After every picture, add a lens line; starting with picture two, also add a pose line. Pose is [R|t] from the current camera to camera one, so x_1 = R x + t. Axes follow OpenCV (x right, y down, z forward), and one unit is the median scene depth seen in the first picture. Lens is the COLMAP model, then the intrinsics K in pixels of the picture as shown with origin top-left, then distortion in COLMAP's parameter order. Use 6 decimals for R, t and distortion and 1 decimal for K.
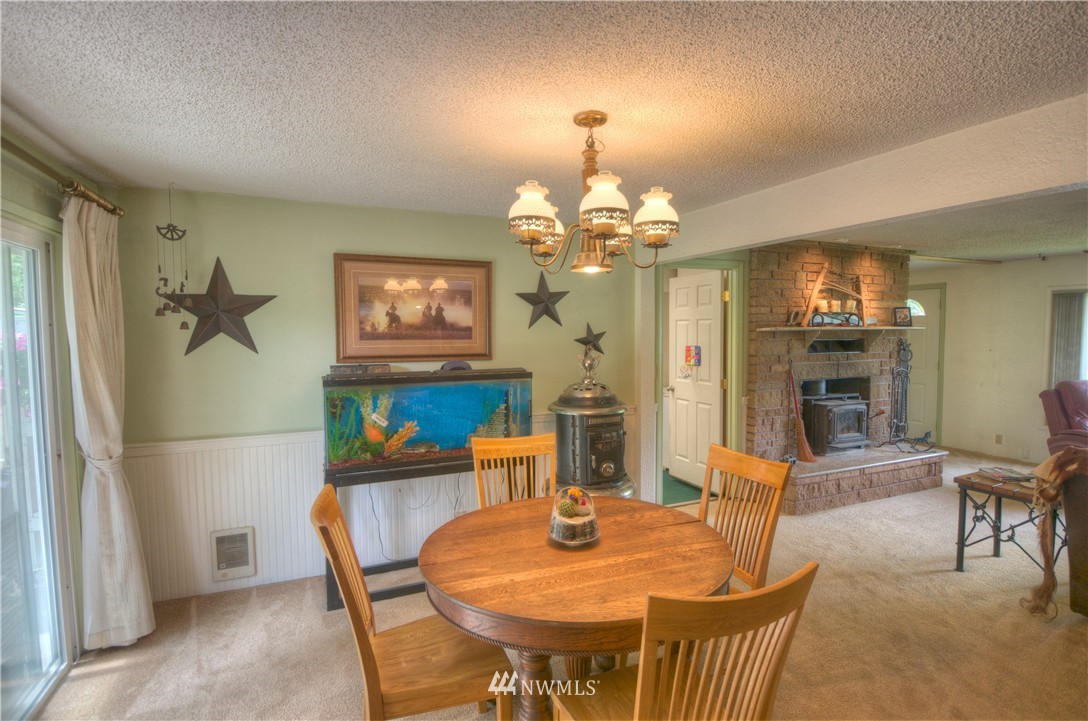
lens RADIAL K [[541.4, 0, 541.0], [0, 541.4, 362.3], [0, 0, 1]] dist [0.021018, -0.000037]
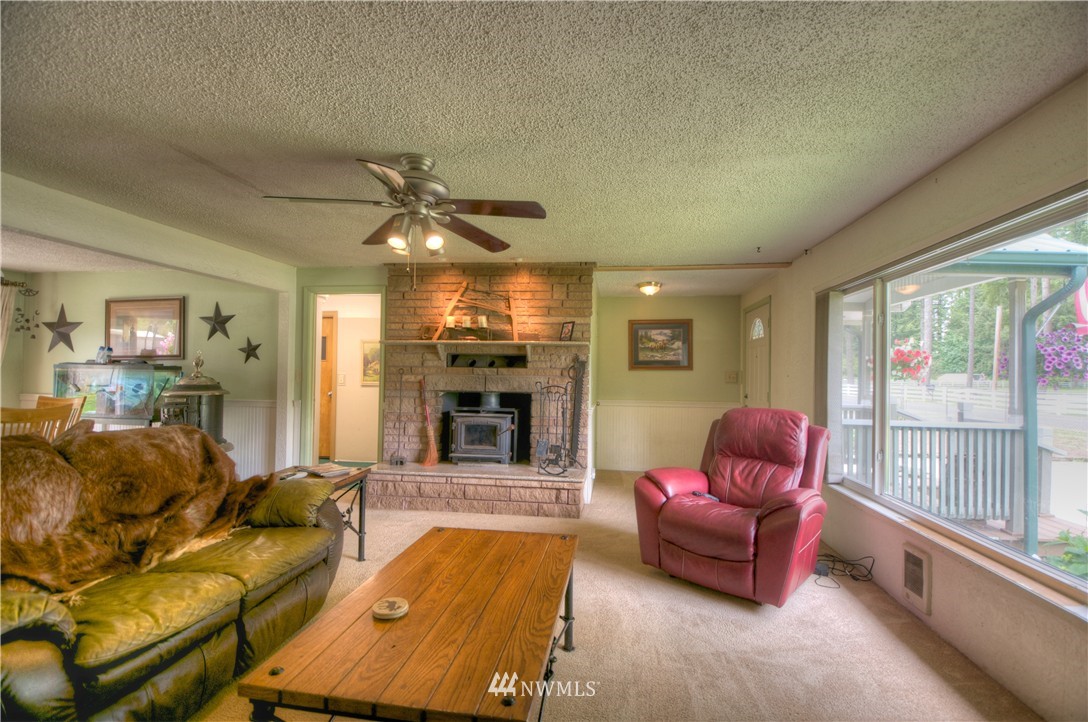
lens RADIAL K [[476.3, 0, 550.0], [0, 476.3, 363.5], [0, 0, 1]] dist [-0.010484, -0.000678]
pose [[0.853101, 0.006386, -0.521706, 1.173420], [-0.052296, 0.995936, -0.073325, 0.037455], [0.519118, 0.089837, 0.849968, 0.311243]]
